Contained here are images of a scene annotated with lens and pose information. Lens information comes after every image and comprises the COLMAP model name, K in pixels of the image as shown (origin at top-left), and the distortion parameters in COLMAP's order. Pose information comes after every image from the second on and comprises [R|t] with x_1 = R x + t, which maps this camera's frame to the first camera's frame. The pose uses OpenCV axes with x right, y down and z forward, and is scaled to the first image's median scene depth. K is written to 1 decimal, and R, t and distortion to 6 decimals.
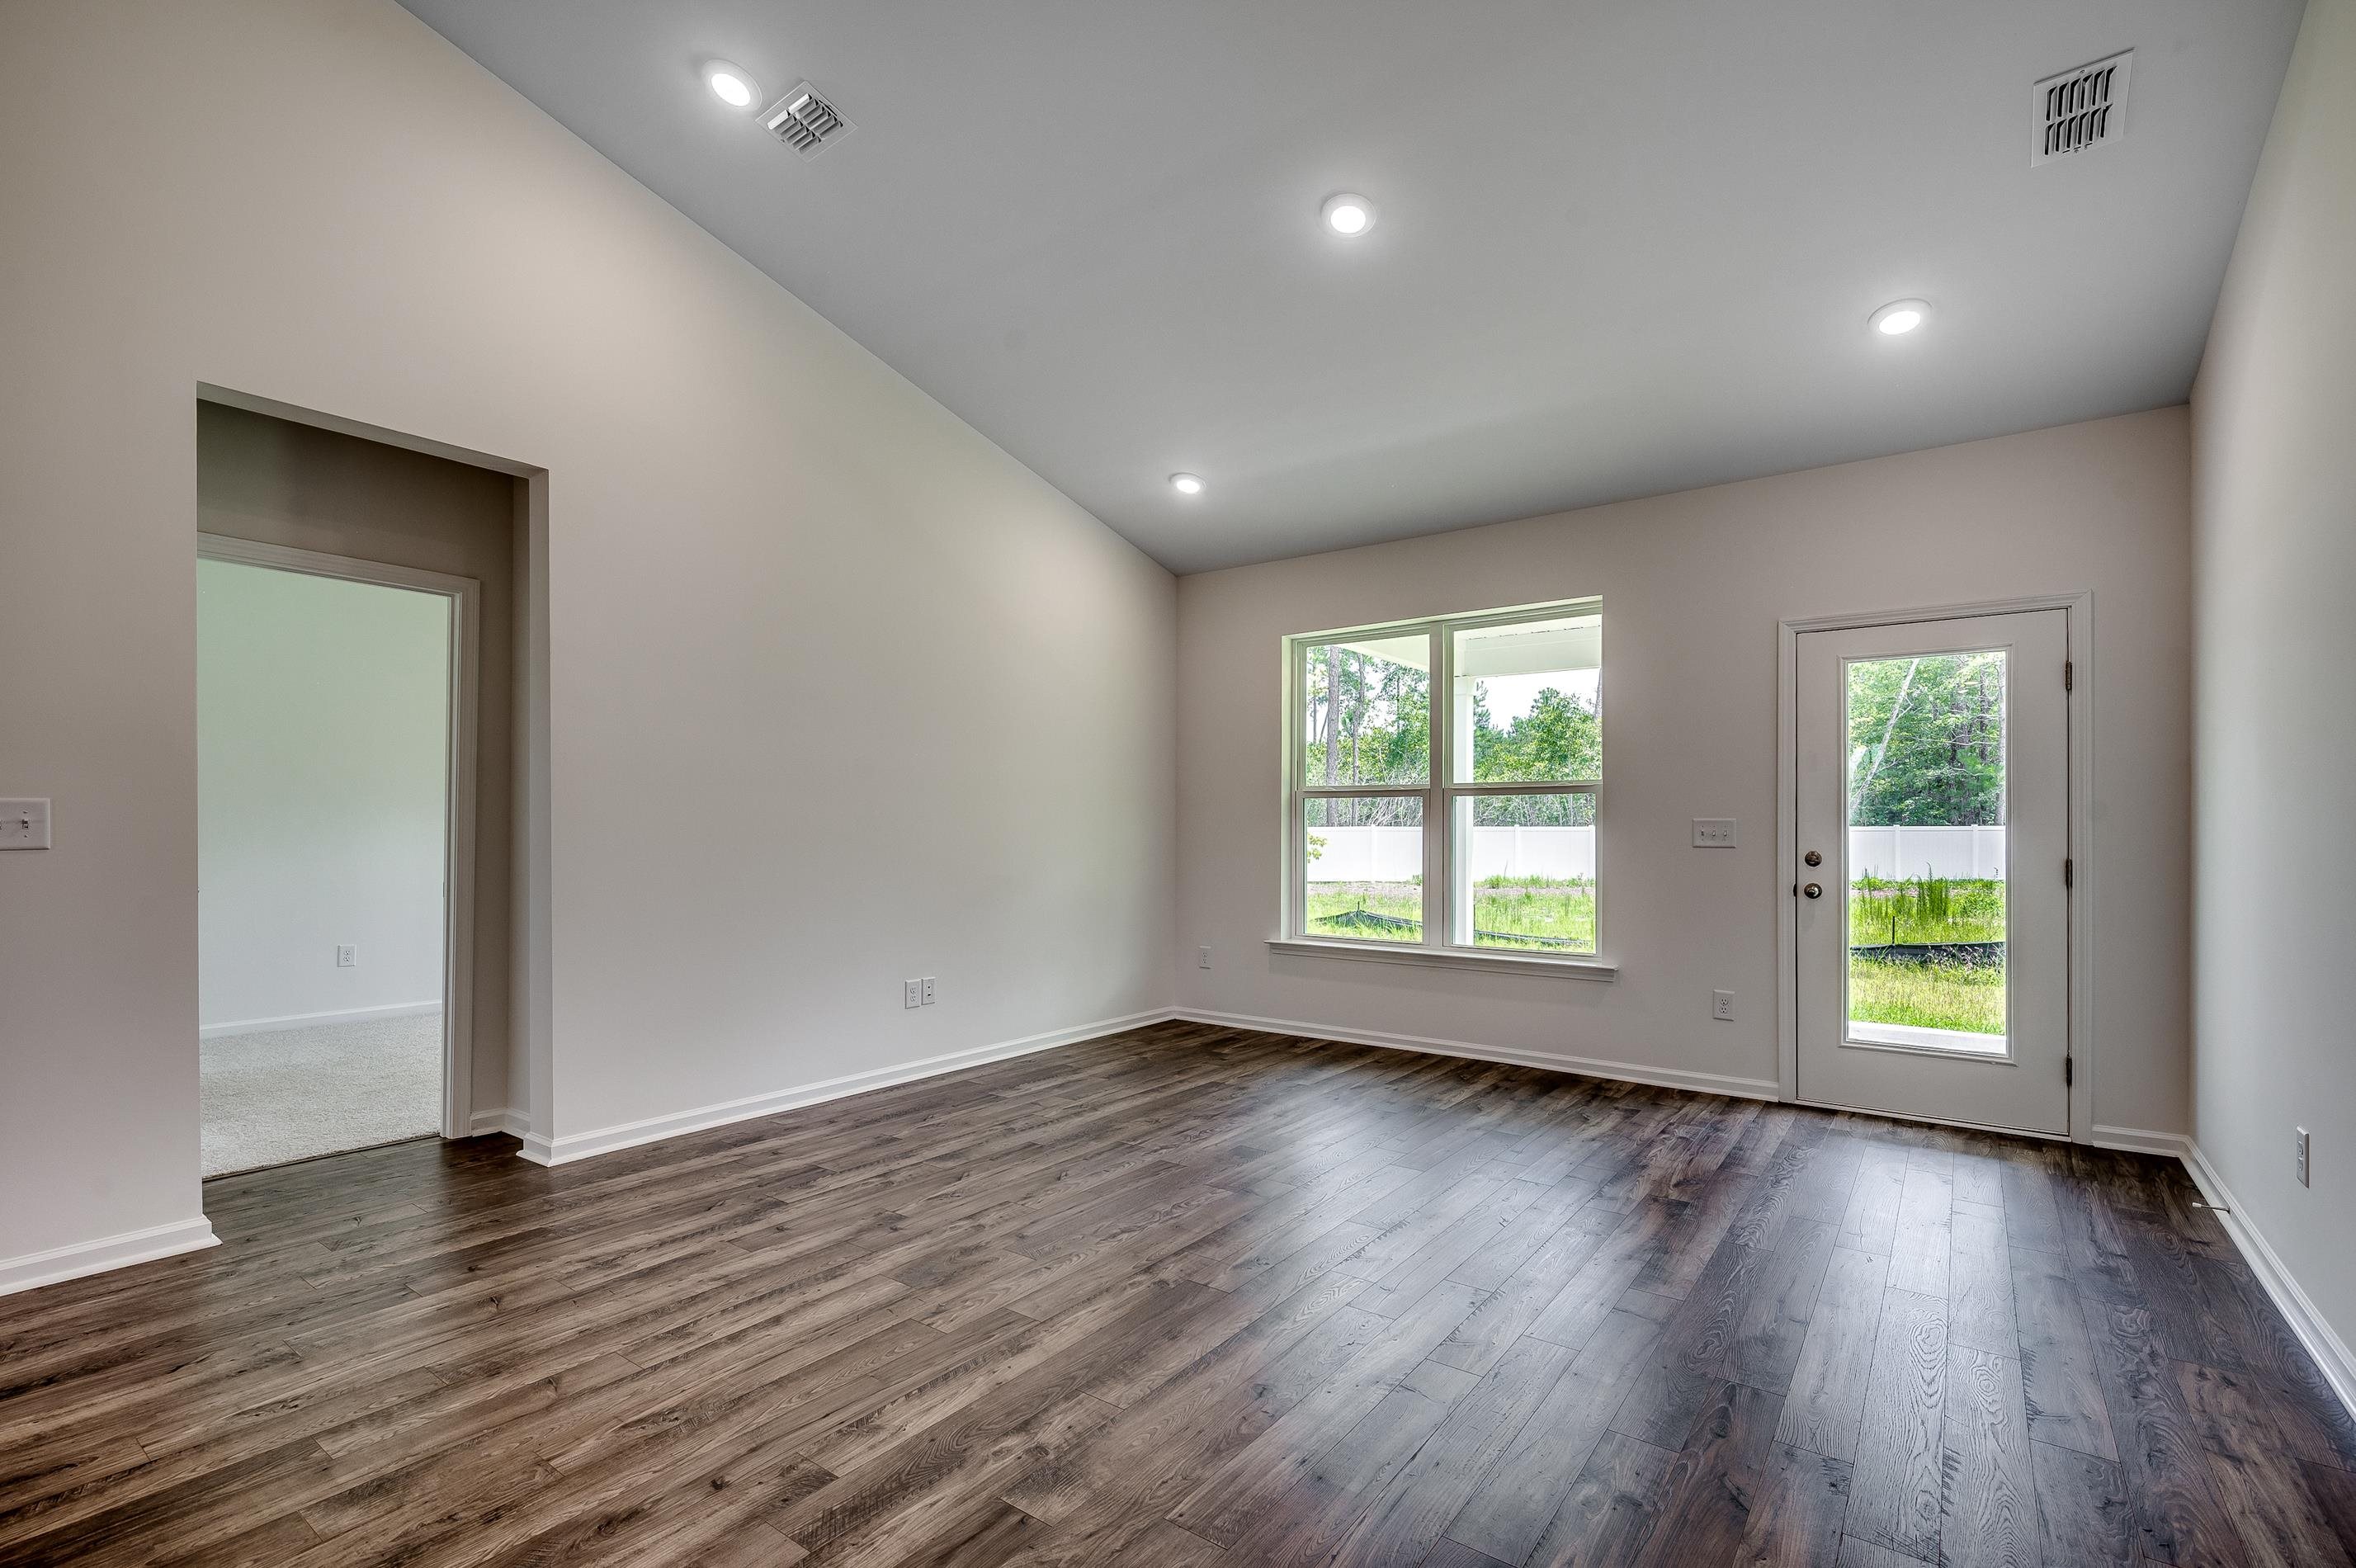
lens RADIAL K [[1070.3, 0, 1189.4], [0, 1070.3, 860.9], [0, 0, 1]] dist [-0.001300, -0.000255]
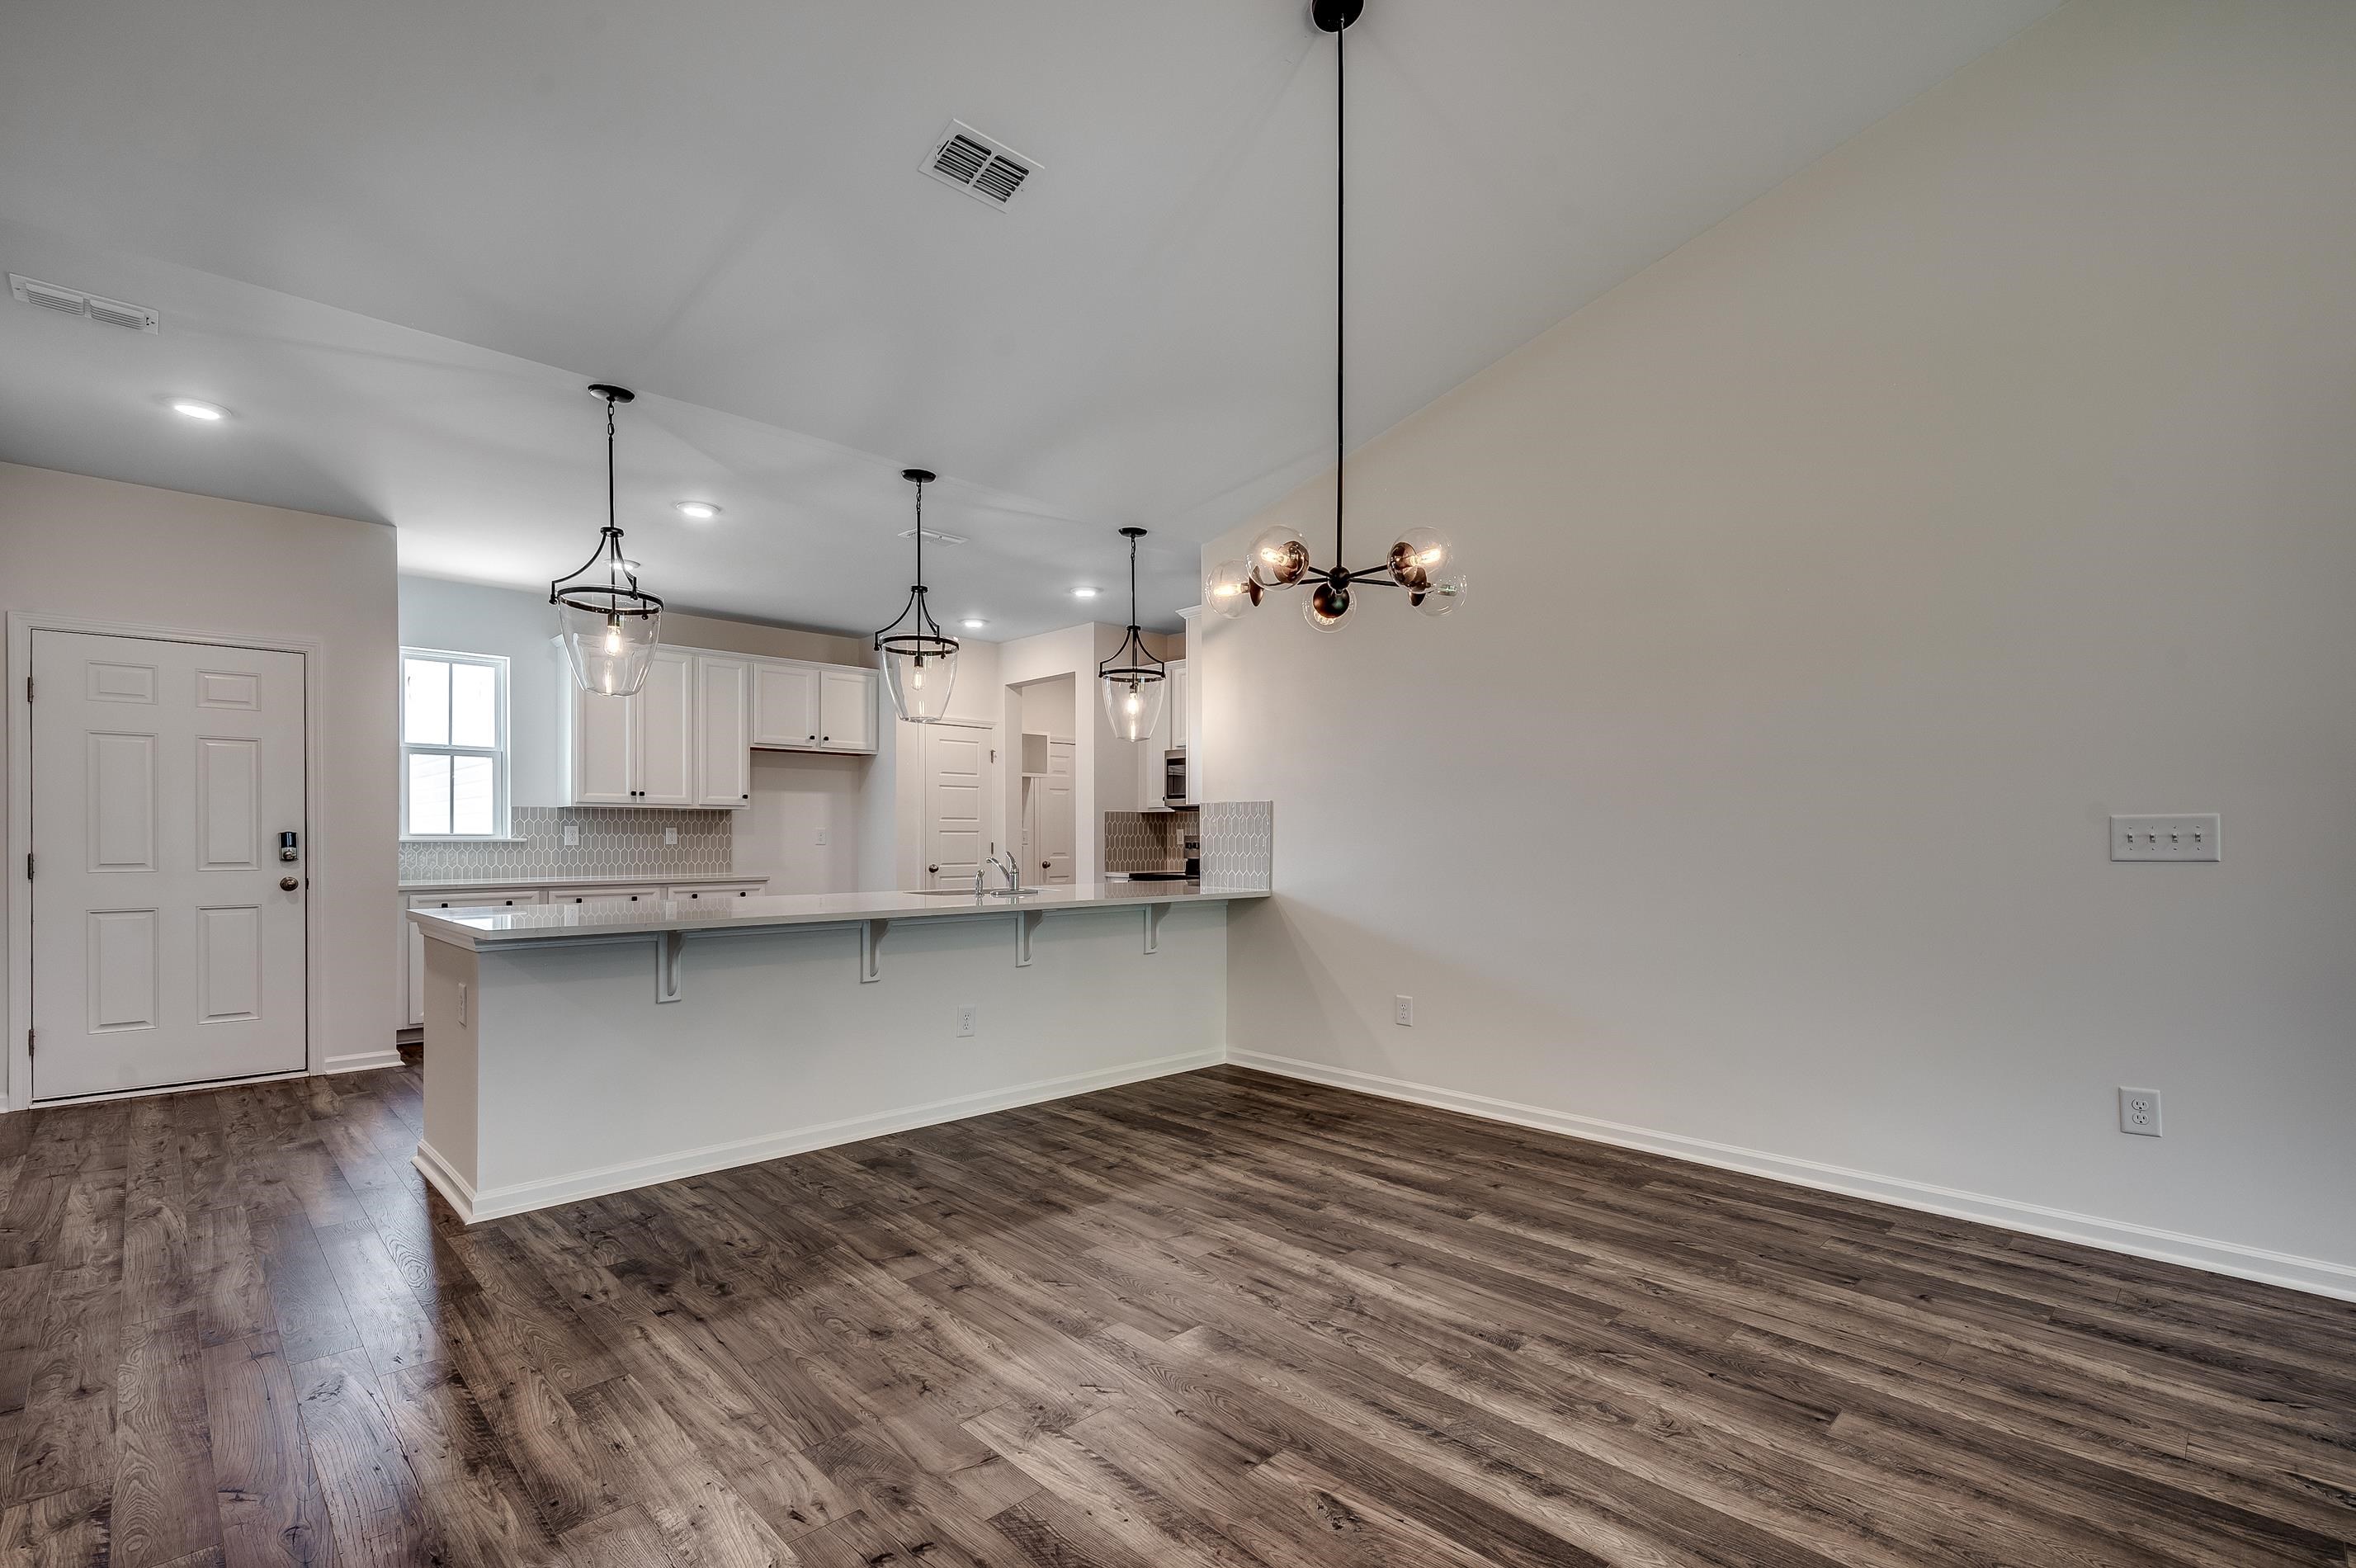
lens RADIAL K [[1075.6, 0, 1183.0], [0, 1075.6, 849.2], [0, 0, 1]] dist [-0.000264, 0.000715]
pose [[-0.171228, 0.007928, -0.985200, 0.139387], [-0.033848, 0.999330, 0.013925, -0.002481], [0.984650, 0.035731, -0.170845, 0.144073]]
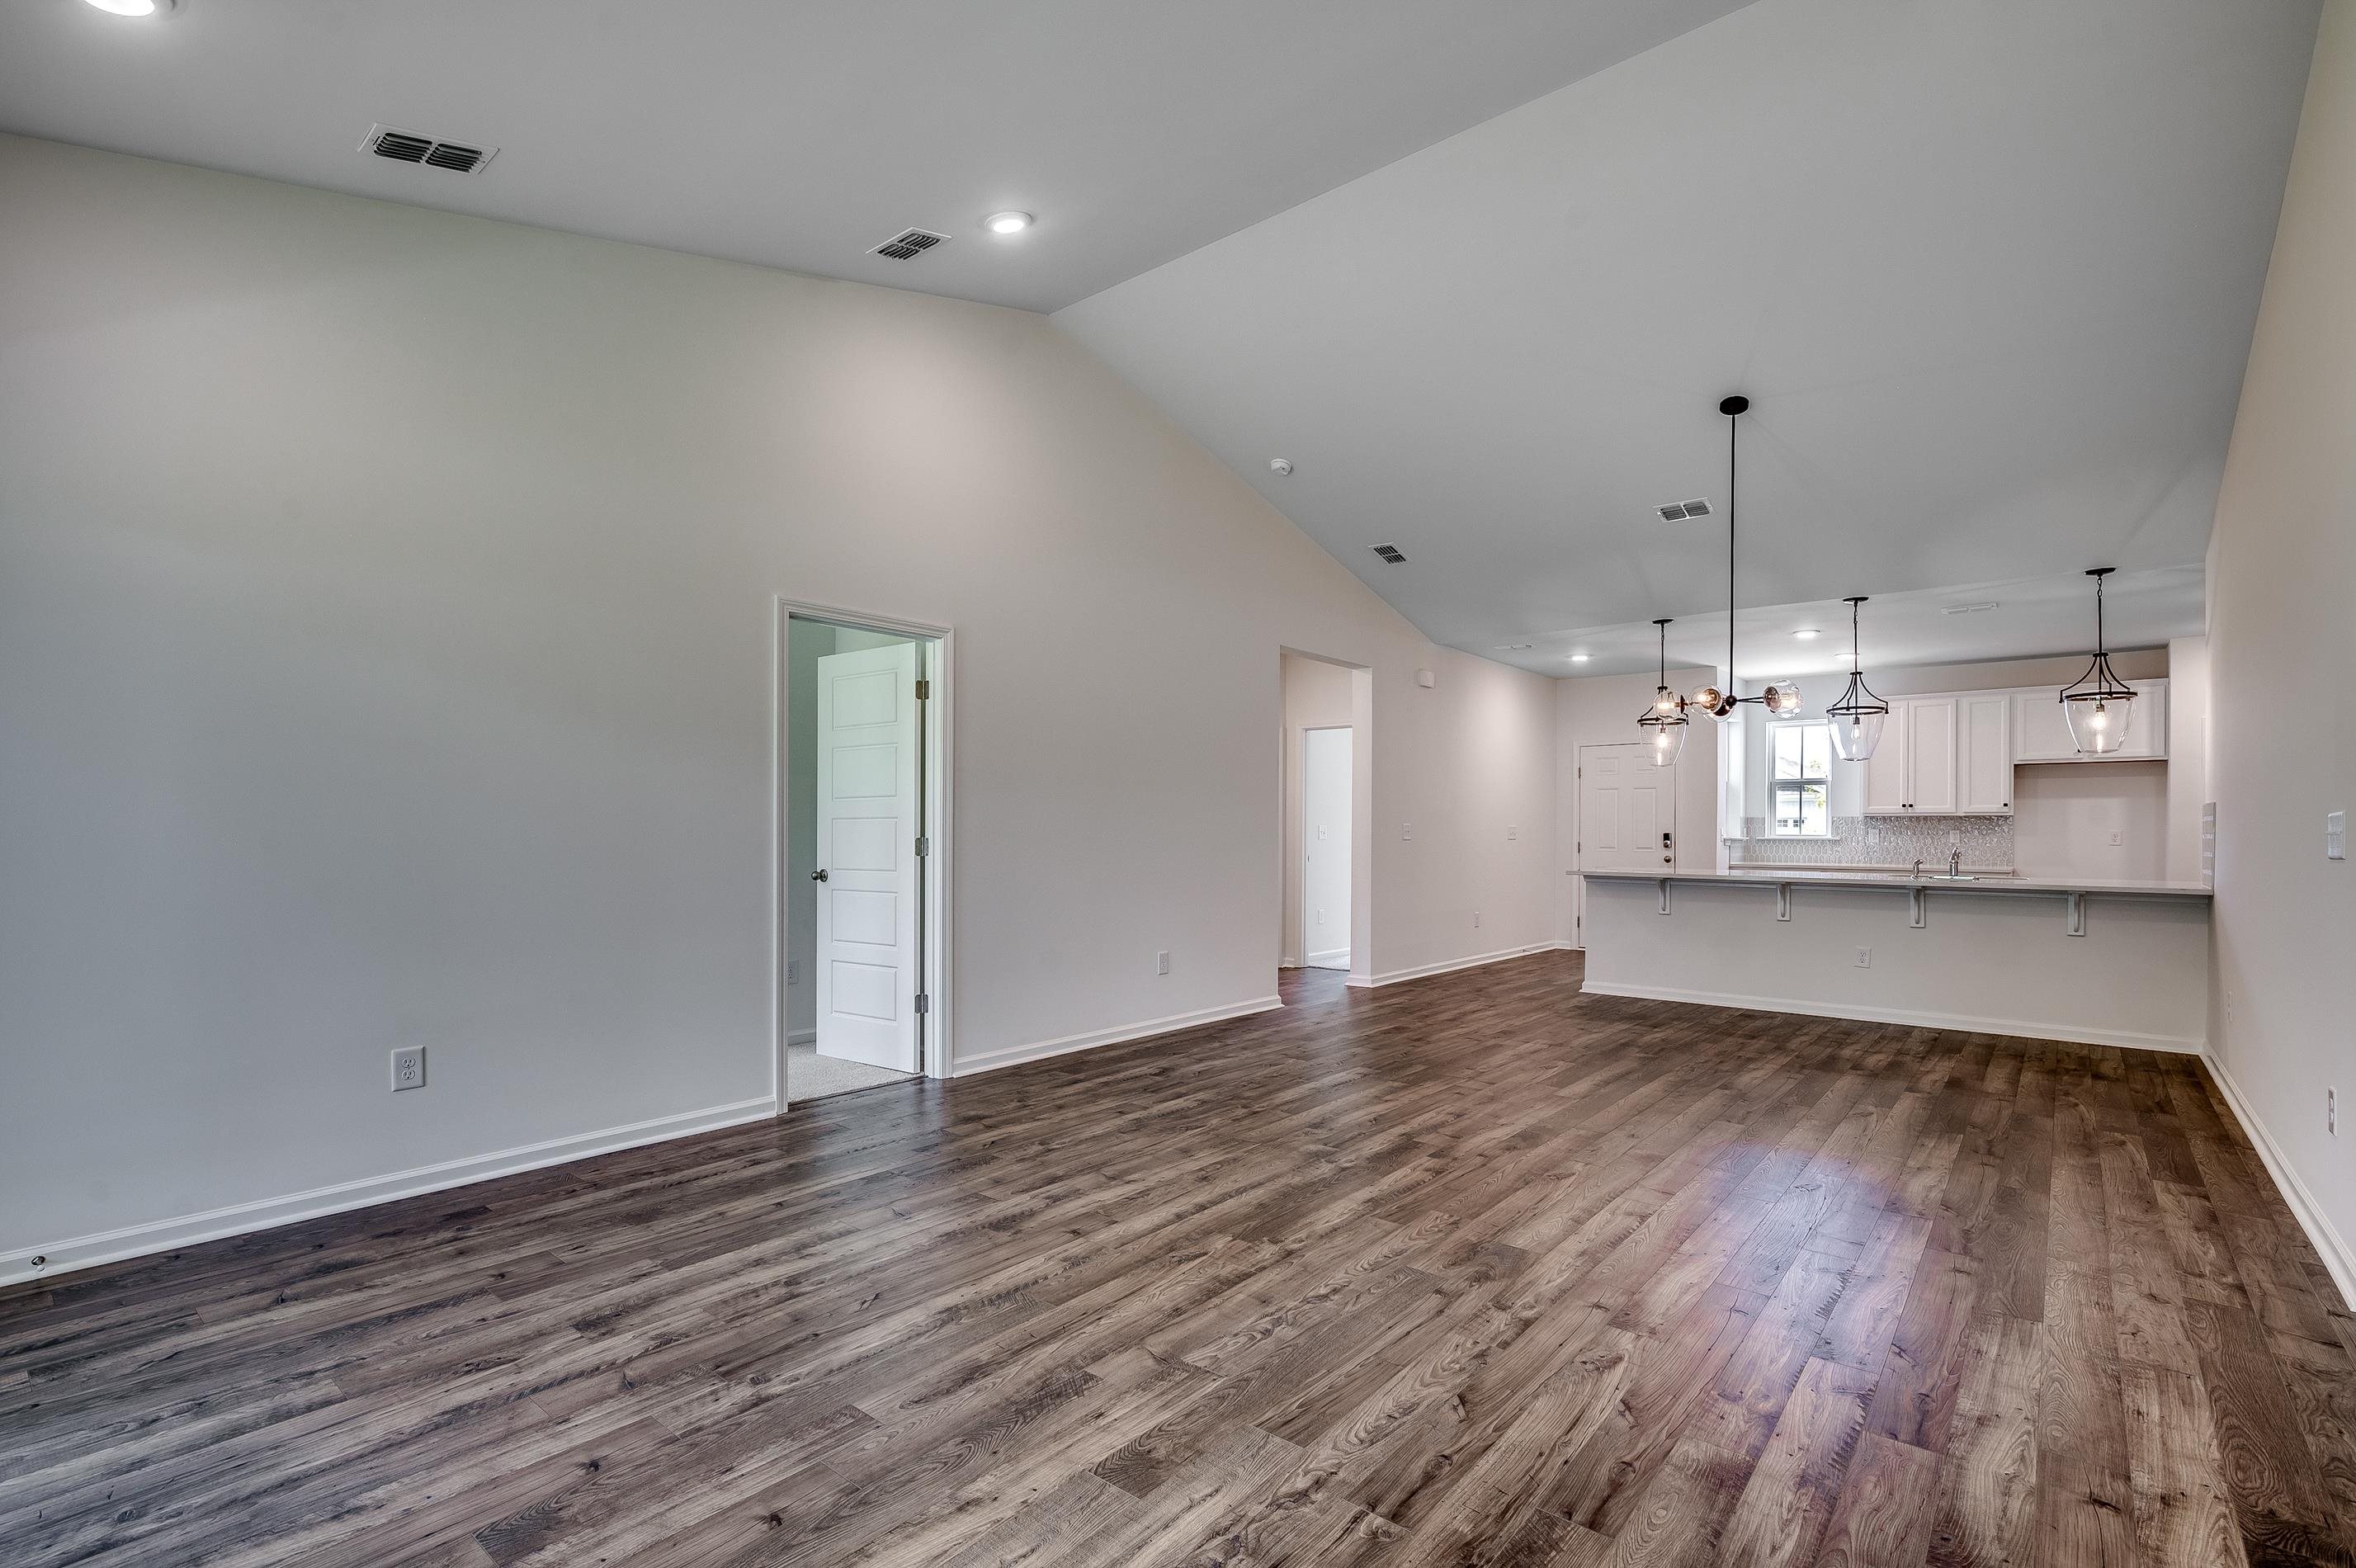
lens RADIAL K [[1065.1, 0, 1179.8], [0, 1065.1, 826.2], [0, 0, 1]] dist [-0.002436, -0.000061]
pose [[-0.997763, -0.009579, 0.066166, 0.003040], [-0.007848, 0.999621, 0.026373, -0.057839], [-0.066393, 0.025795, -0.997460, 1.977447]]
